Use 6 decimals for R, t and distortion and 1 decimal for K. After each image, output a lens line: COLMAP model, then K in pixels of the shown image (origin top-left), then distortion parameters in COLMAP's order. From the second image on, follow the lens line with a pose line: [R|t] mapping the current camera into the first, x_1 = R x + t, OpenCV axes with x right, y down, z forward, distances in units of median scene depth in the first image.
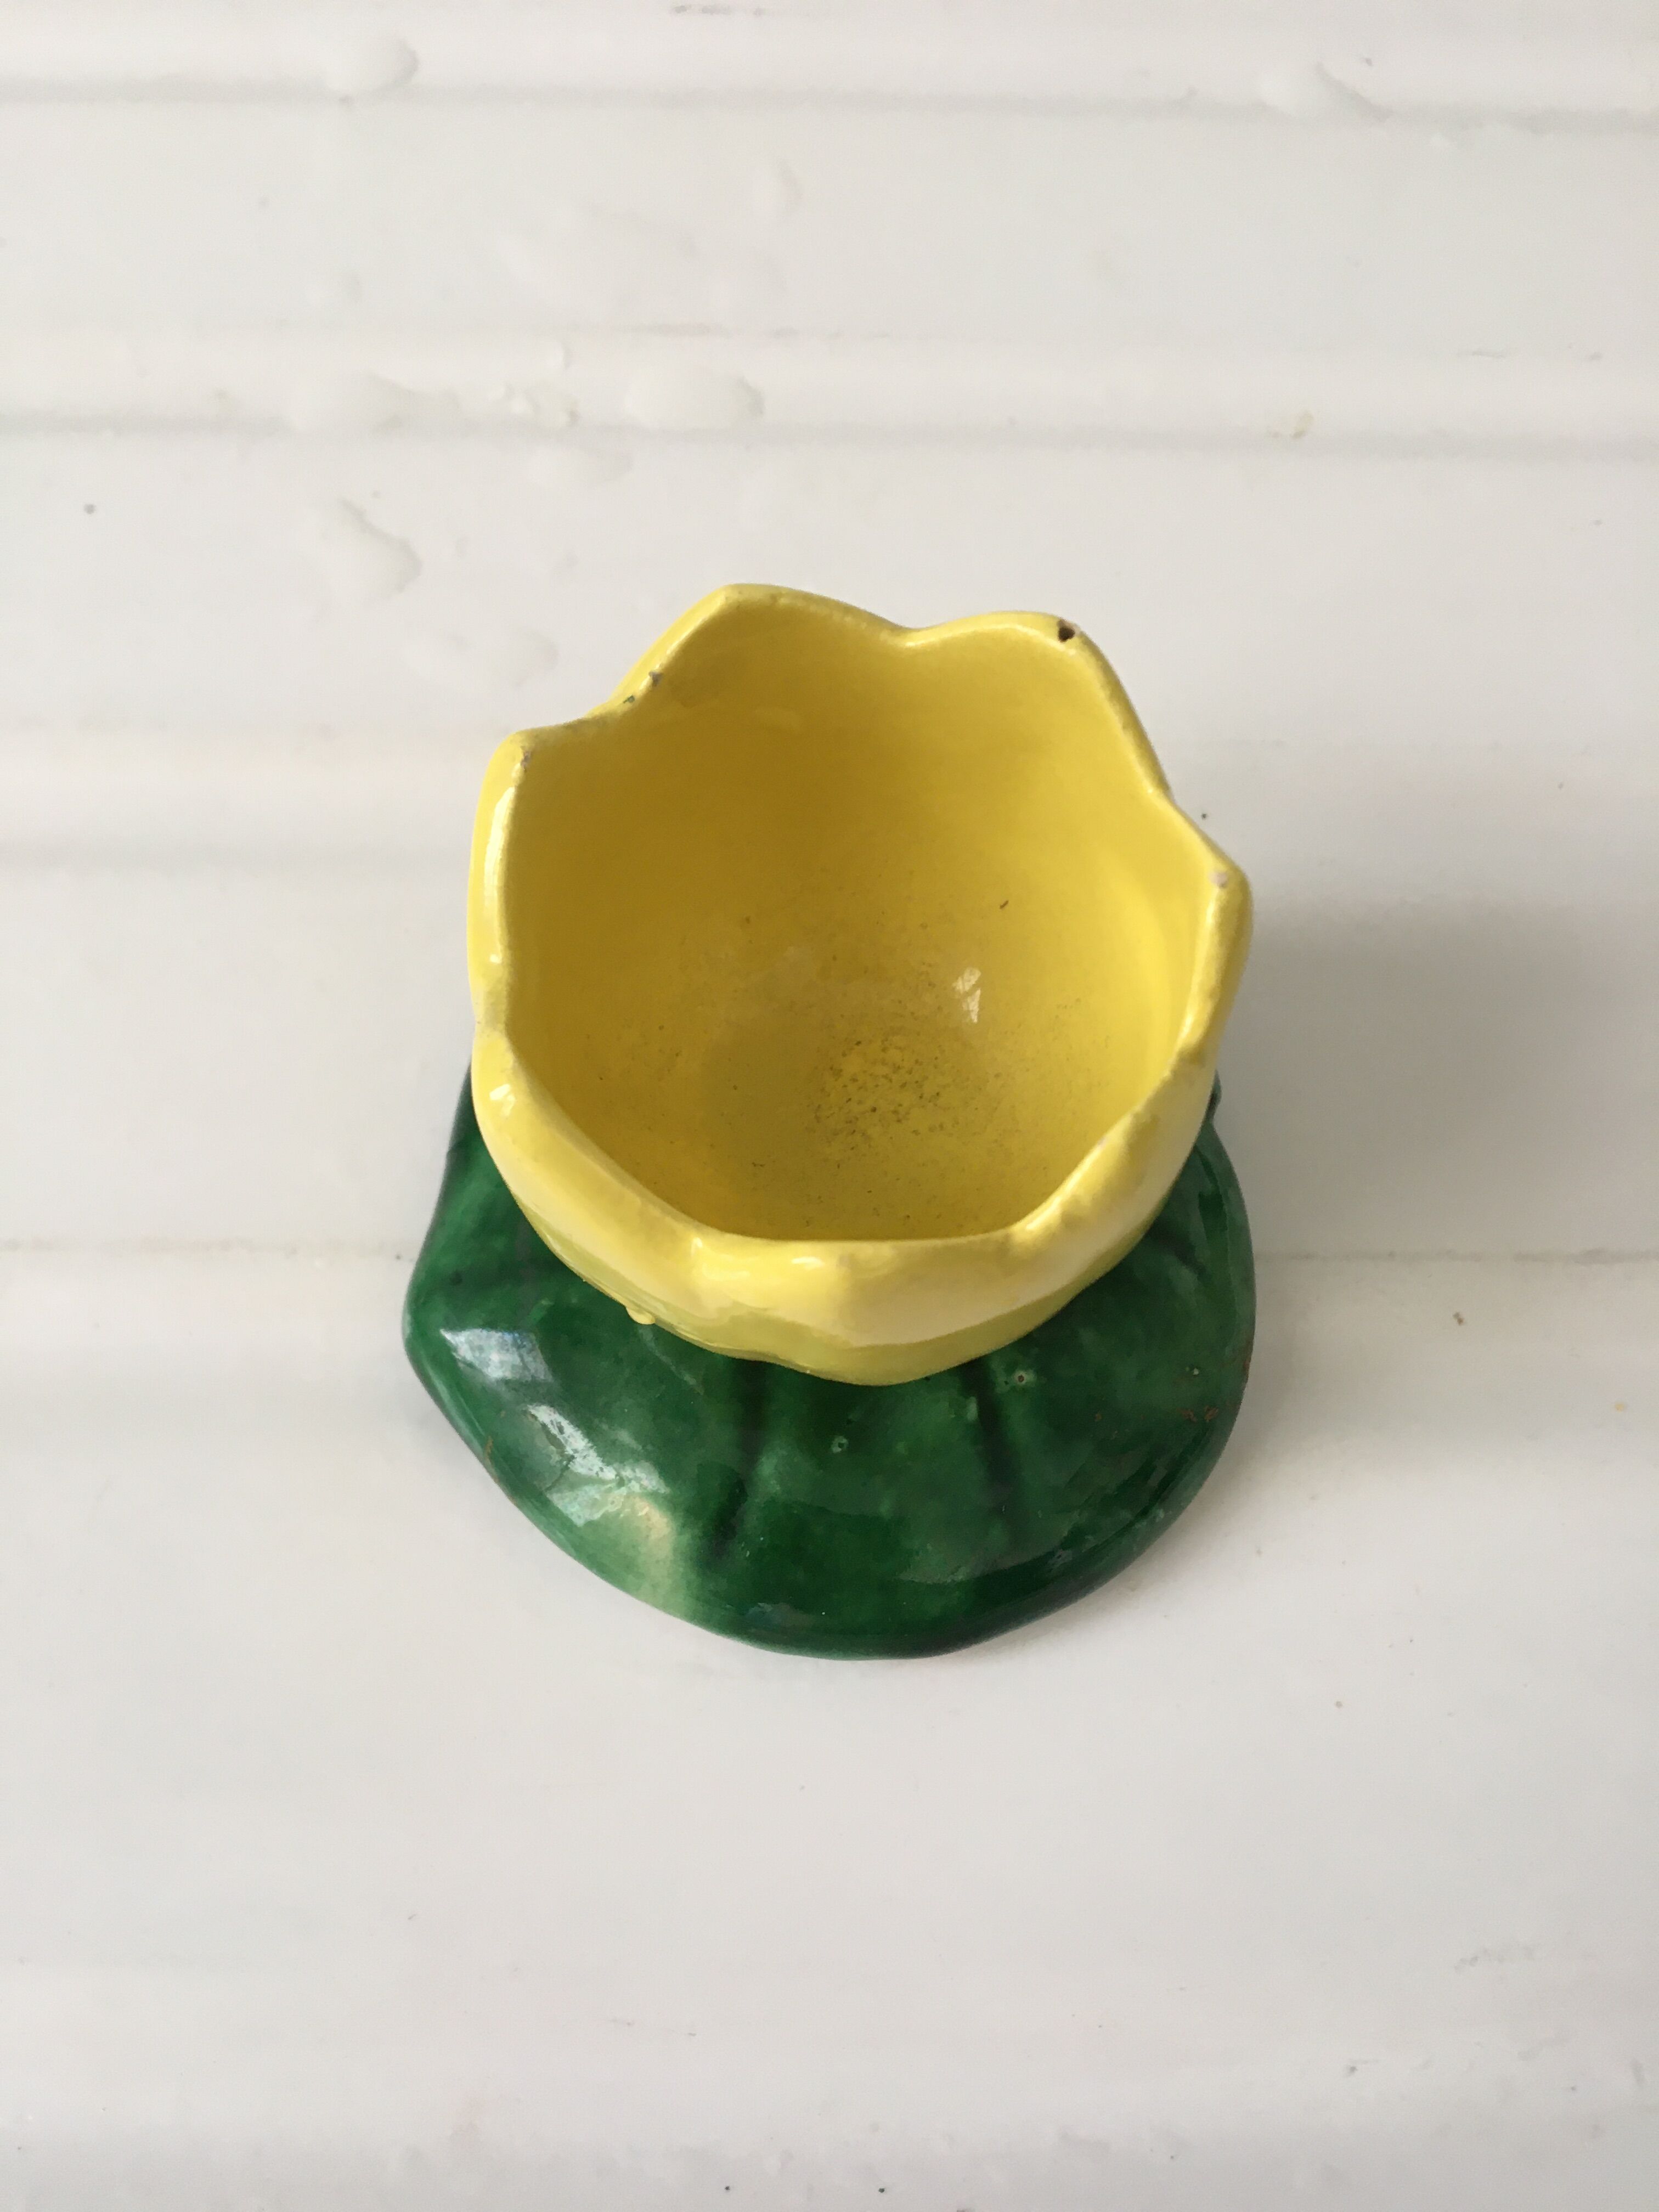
lens RADIAL K [[1954.9, 0, 824.9], [0, 1954.9, 1151.2], [0, 0, 1]] dist [0.063718, -0.180948]
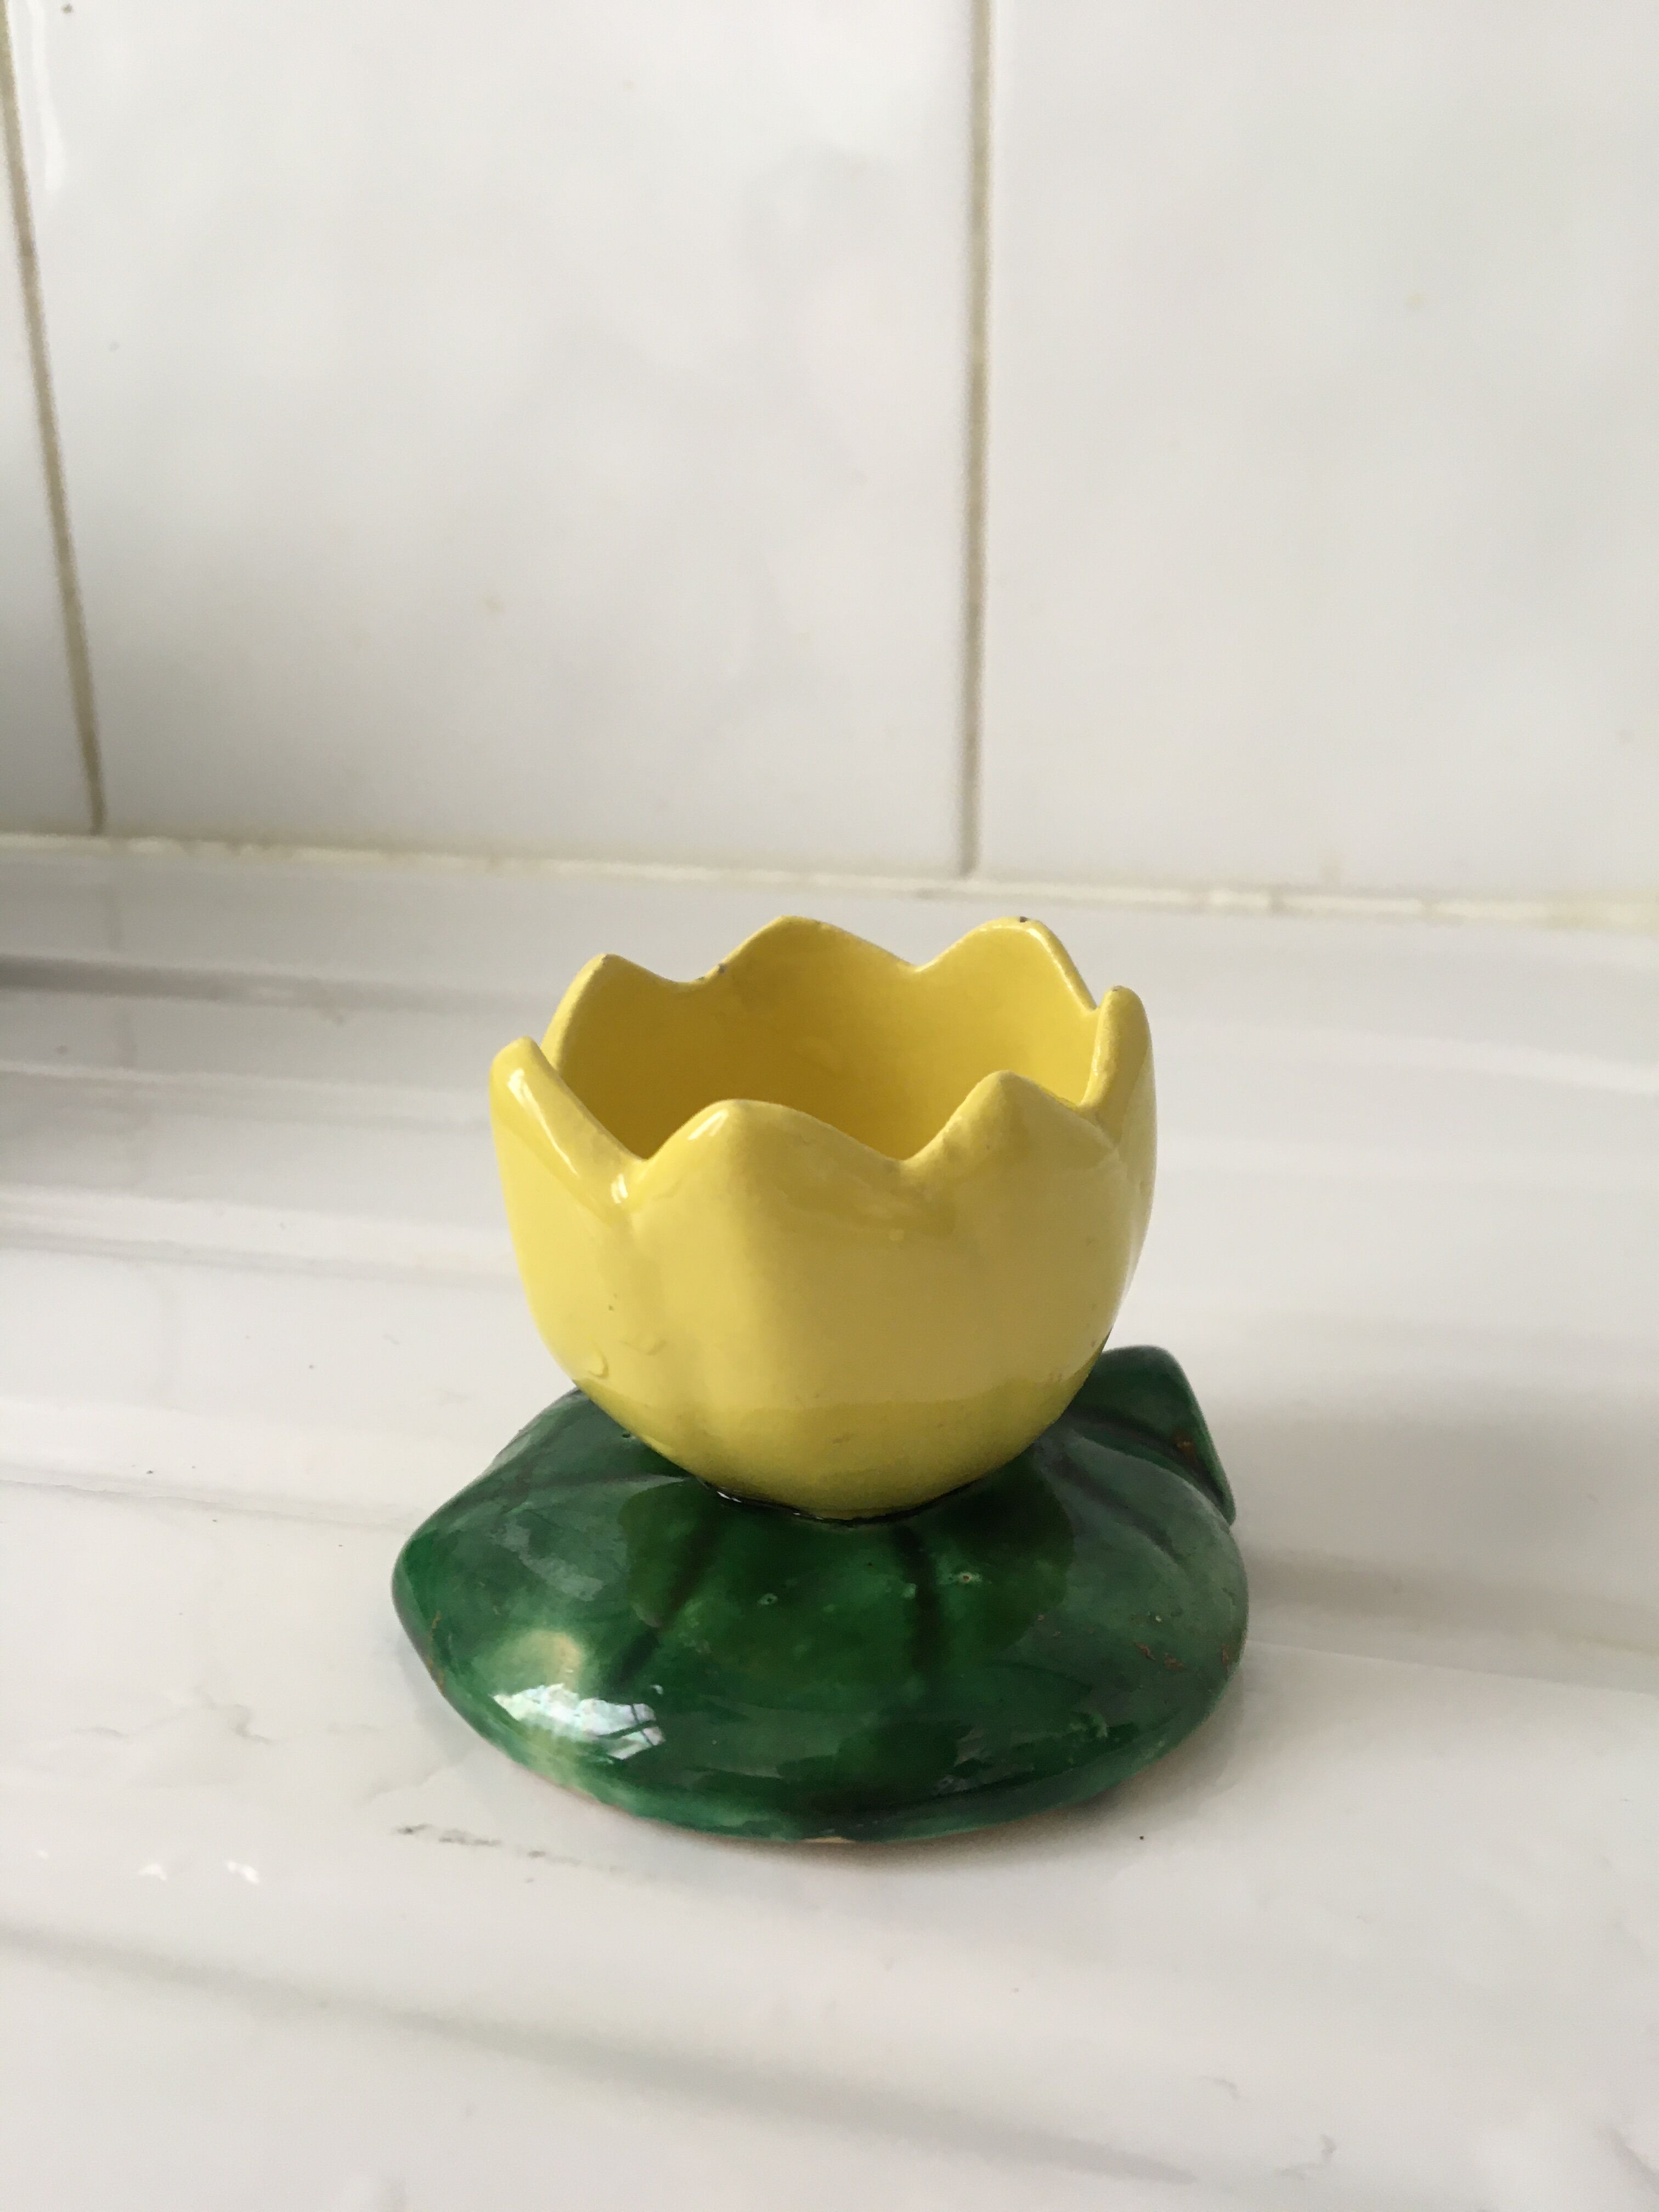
lens RADIAL K [[1954.9, 0, 824.9], [0, 1954.9, 1151.2], [0, 0, 1]] dist [0.063718, -0.180948]
pose [[0.977466, 0.028799, -0.209121, 0.264643], [-0.171713, 0.684688, -0.708320, 0.777505], [0.122784, 0.728267, 0.674204, 0.207332]]
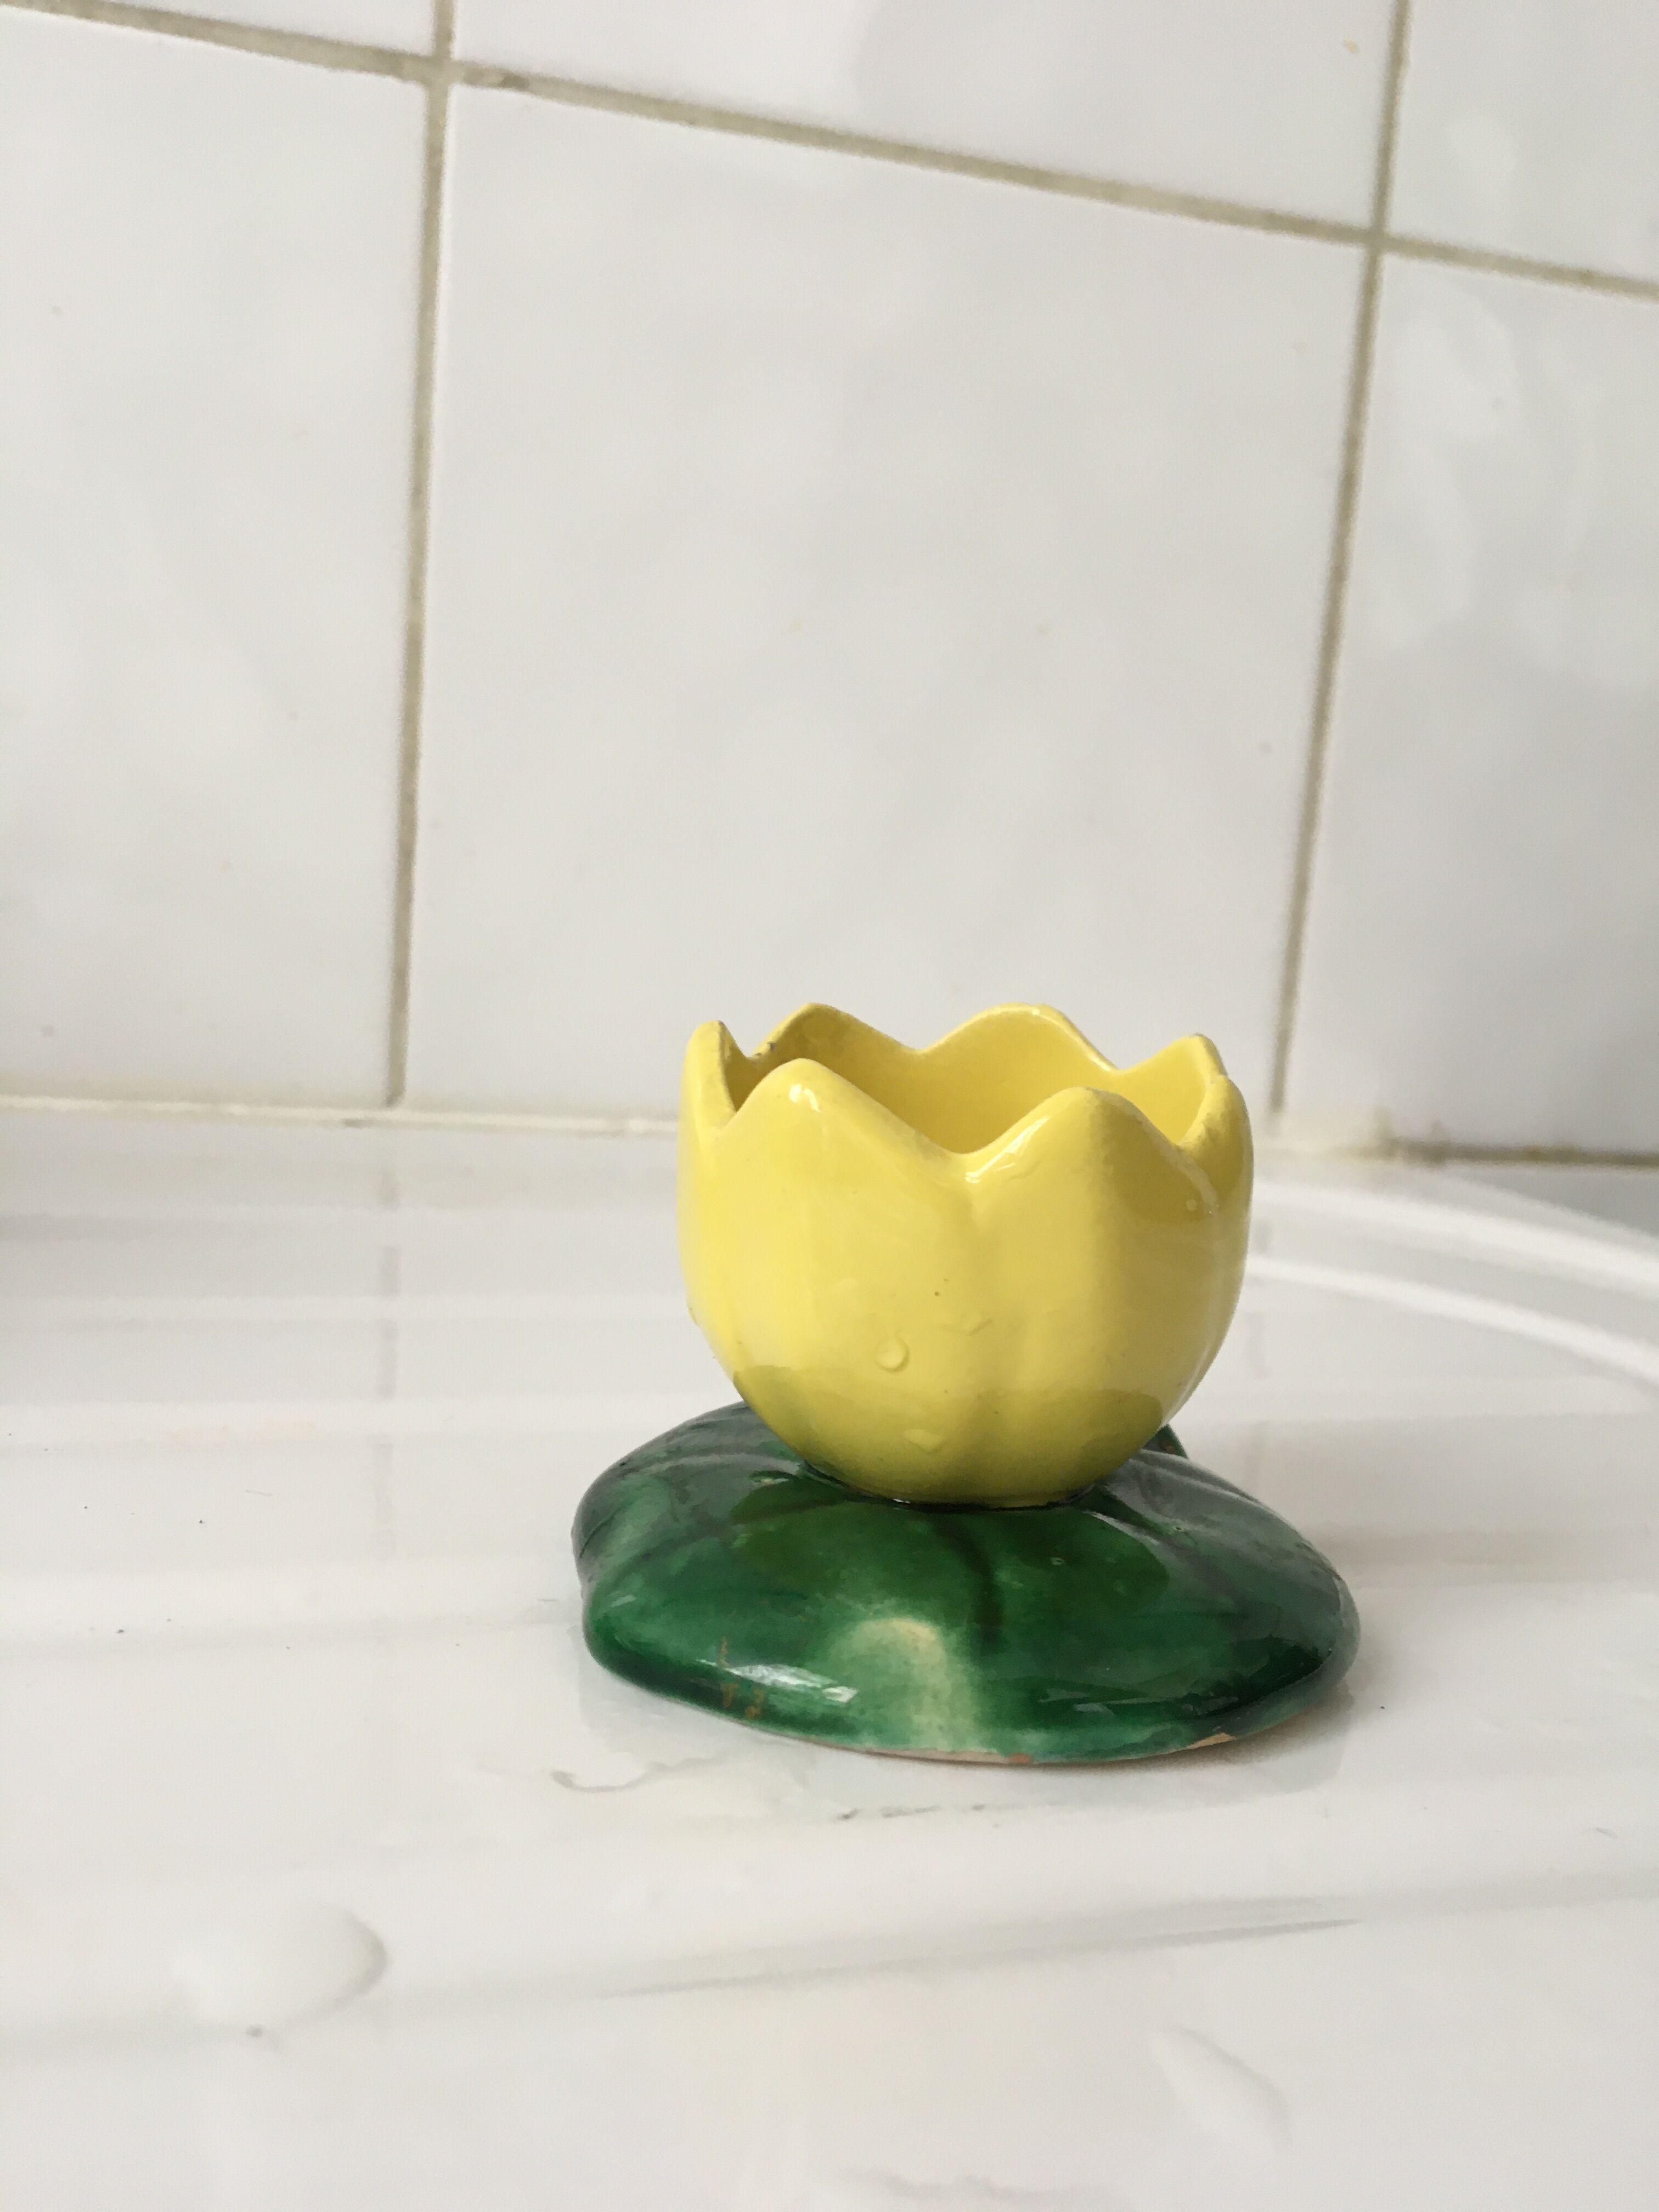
lens RADIAL K [[1954.9, 0, 824.9], [0, 1954.9, 1151.2], [0, 0, 1]] dist [0.063718, -0.180948]
pose [[0.942711, -0.009040, 0.333489, -0.533215], [0.284260, 0.545006, -0.788774, 0.950798], [-0.174623, 0.838383, 0.516353, 0.321255]]
